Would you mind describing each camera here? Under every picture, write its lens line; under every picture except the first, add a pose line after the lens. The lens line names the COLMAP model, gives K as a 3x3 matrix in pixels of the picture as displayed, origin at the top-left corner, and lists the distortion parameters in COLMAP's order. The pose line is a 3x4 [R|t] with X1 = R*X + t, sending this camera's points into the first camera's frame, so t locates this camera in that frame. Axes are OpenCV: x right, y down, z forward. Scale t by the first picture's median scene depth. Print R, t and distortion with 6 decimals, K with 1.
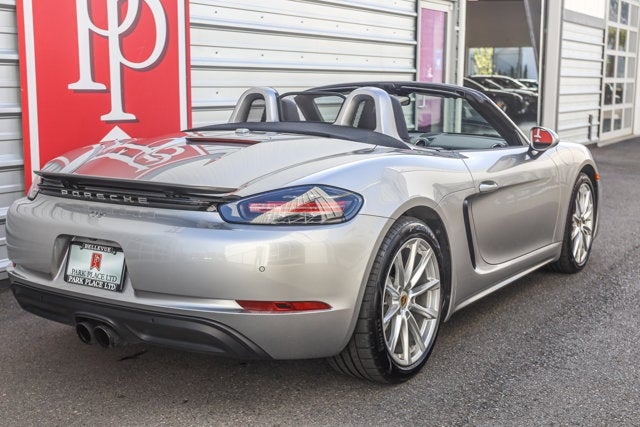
lens RADIAL K [[928.1, 0, 328.9], [0, 928.1, 223.3], [0, 0, 1]] dist [0.003589, 0.049625]
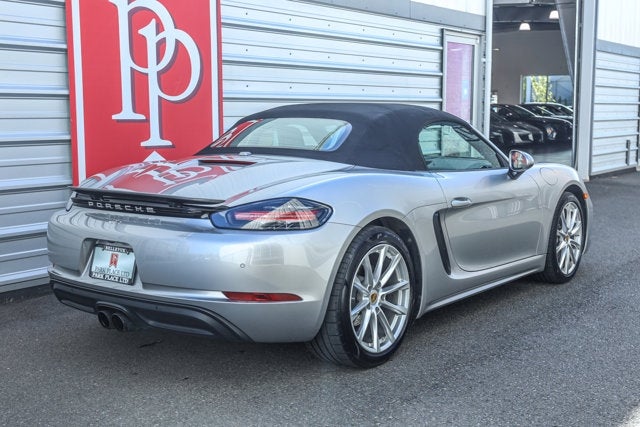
lens RADIAL K [[922.9, 0, 320.0], [0, 922.9, 213.5], [0, 0, 1]] dist [0.012965, 0.023824]
pose [[0.995944, 0.003331, -0.089917, 0.110322], [-0.006856, 0.999219, -0.038924, 0.021669], [0.089717, 0.039382, 0.995188, -0.159840]]
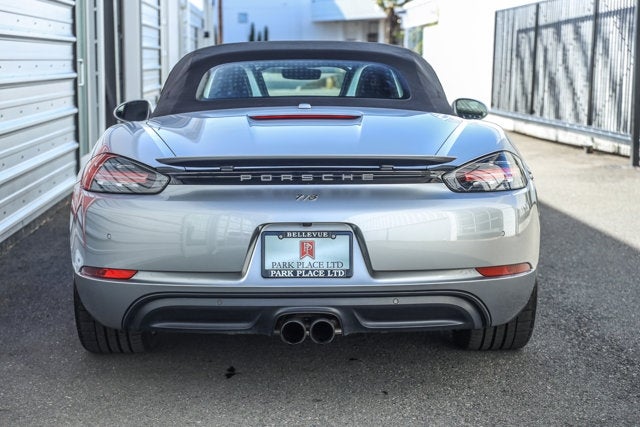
lens RADIAL K [[1135.6, 0, 291.5], [0, 1135.6, 211.0], [0, 0, 1]] dist [0.004380, -0.024294]
pose [[0.845412, -0.074619, 0.528876, -0.735105], [0.103246, 0.994348, -0.024747, 0.025392], [-0.524040, 0.075525, 0.848338, 0.053915]]
